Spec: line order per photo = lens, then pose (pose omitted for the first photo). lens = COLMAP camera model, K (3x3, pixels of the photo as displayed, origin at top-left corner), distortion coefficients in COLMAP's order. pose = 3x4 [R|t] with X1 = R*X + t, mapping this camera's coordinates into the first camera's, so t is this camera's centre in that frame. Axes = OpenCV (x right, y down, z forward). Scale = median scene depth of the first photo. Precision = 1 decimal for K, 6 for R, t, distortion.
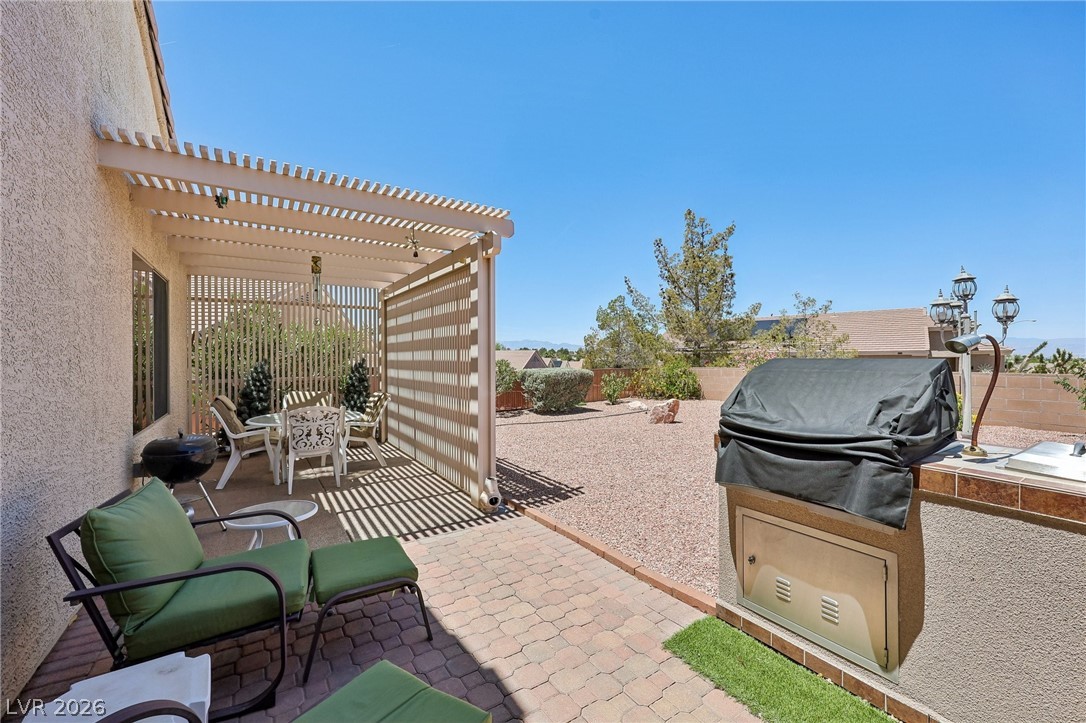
lens RADIAL K [[467.1, 0, 553.8], [0, 467.1, 359.5], [0, 0, 1]] dist [-0.000472, -0.000021]
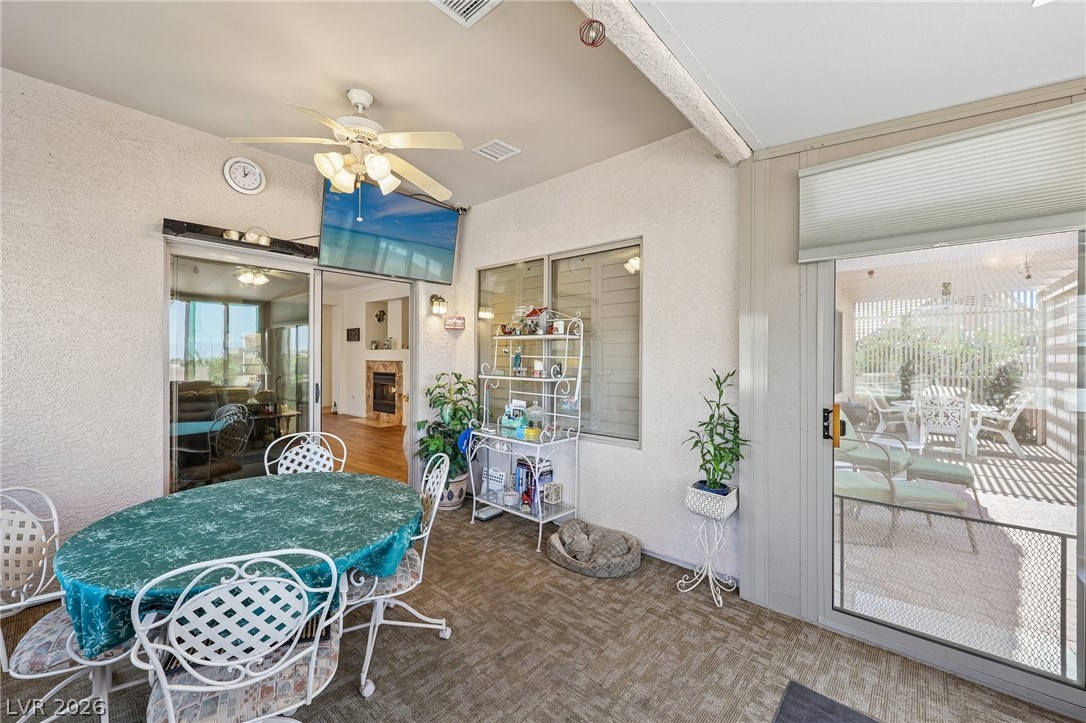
lens RADIAL K [[439.1, 0, 554.4], [0, 439.1, 354.2], [0, 0, 1]] dist [-0.002518, -0.000385]
pose [[0.302868, -0.002968, -0.953028, 0.269193], [-0.008839, 0.999943, -0.005923, -0.001312], [0.952991, 0.010218, 0.302825, -0.343528]]
